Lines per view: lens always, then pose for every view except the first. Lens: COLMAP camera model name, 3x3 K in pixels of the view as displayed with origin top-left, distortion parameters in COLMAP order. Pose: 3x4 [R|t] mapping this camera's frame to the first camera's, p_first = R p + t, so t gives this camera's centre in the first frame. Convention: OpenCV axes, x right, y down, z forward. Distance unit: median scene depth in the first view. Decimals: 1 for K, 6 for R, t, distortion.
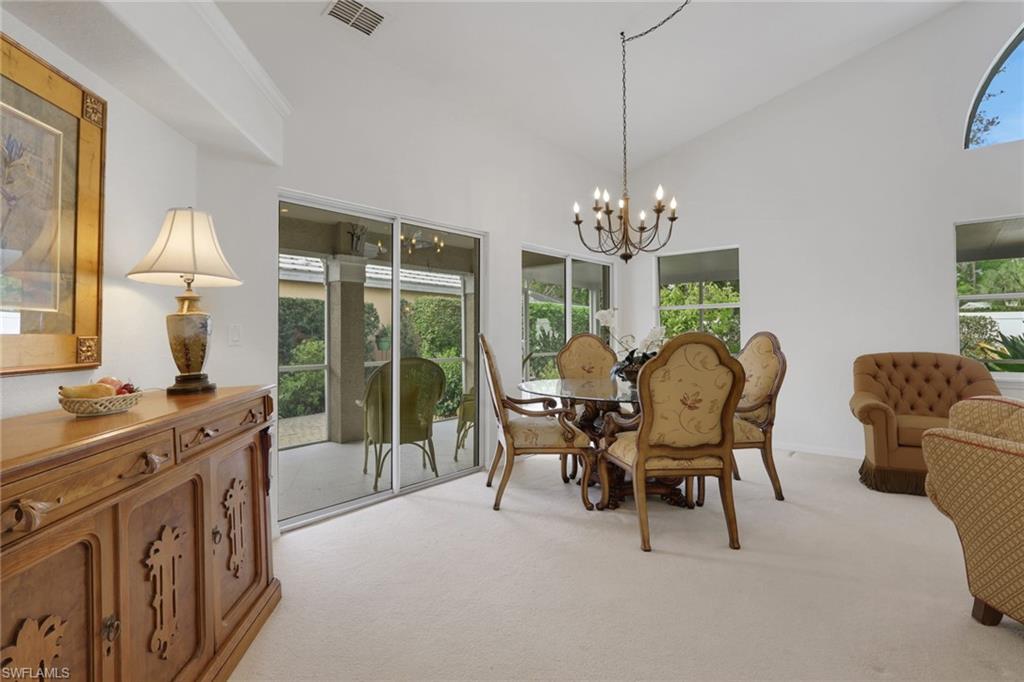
lens RADIAL K [[531.5, 0, 512.0], [0, 531.5, 341.0], [0, 0, 1]] dist [-0.005528, -0.000422]
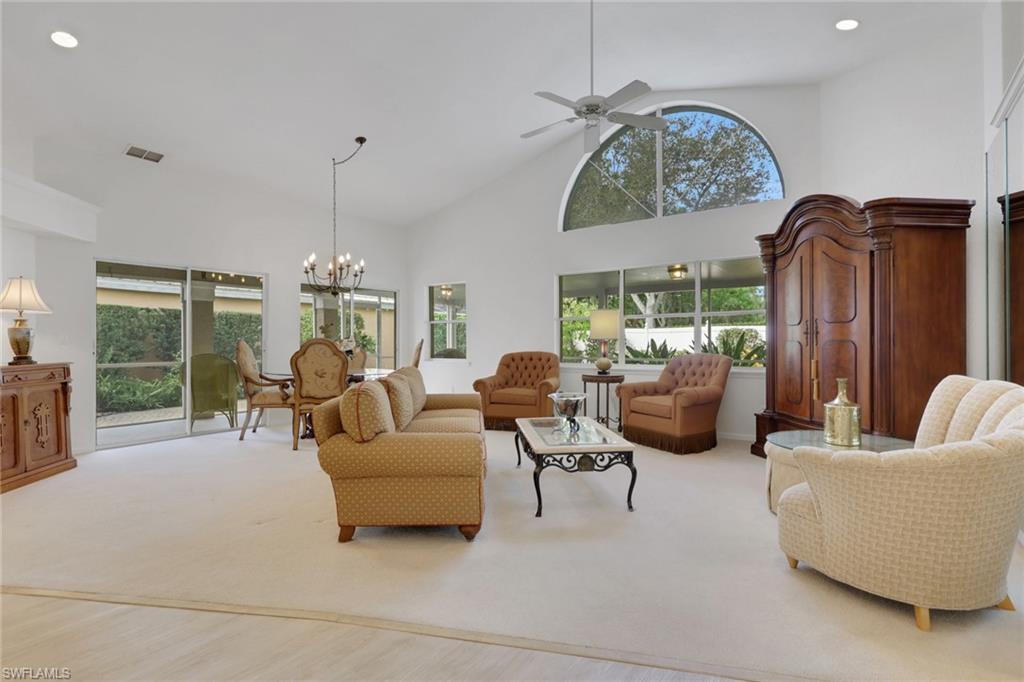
lens RADIAL K [[500.4, 0, 510.5], [0, 500.4, 353.9], [0, 0, 1]] dist [0.000790, 0.000817]
pose [[0.992217, 0.002641, 0.124496, 0.802558], [-0.004175, 0.999919, 0.012062, 0.016065], [-0.124454, -0.012488, 0.992147, -0.912063]]
